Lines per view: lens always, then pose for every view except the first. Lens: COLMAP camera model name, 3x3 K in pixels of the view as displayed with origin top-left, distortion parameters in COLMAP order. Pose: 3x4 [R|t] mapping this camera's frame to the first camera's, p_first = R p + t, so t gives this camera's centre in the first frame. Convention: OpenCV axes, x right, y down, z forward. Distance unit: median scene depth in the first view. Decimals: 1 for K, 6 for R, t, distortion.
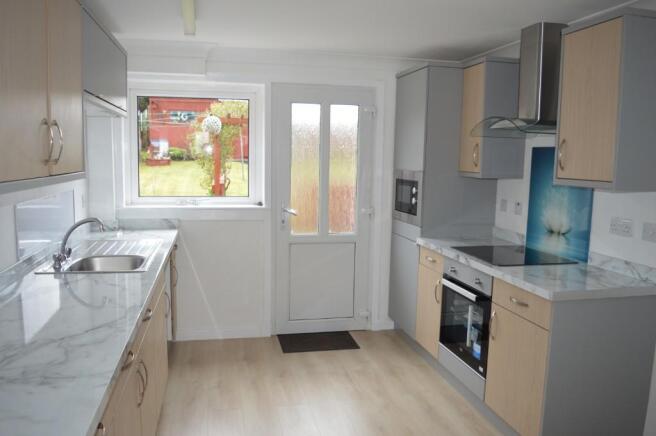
lens RADIAL K [[525.5, 0, 323.7], [0, 525.5, 222.5], [0, 0, 1]] dist [-0.081630, 0.007432]
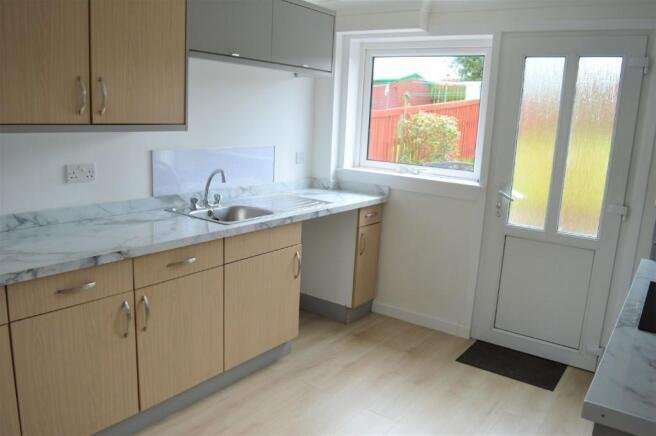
lens RADIAL K [[523.0, 0, 328.0], [0, 523.0, 218.0], [0, 0, 1]] dist [-0.049722, 0.002434]
pose [[0.678250, 0.162163, -0.716715, 0.353238], [-0.131890, 0.986372, 0.098364, -0.030663], [0.722899, 0.027812, 0.690394, 0.279157]]
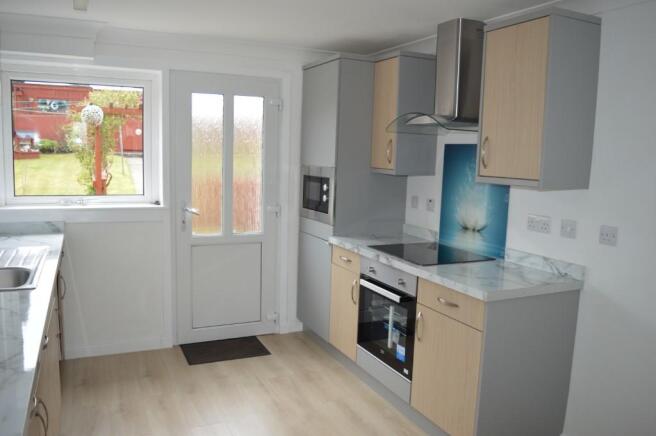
lens RADIAL K [[525.5, 0, 323.7], [0, 525.5, 222.5], [0, 0, 1]] dist [-0.081630, 0.007432]
pose [[0.974732, -0.018860, 0.222579, -0.046058], [0.016106, 0.999770, 0.014181, -0.010540], [-0.222796, -0.010238, 0.974811, 0.060596]]
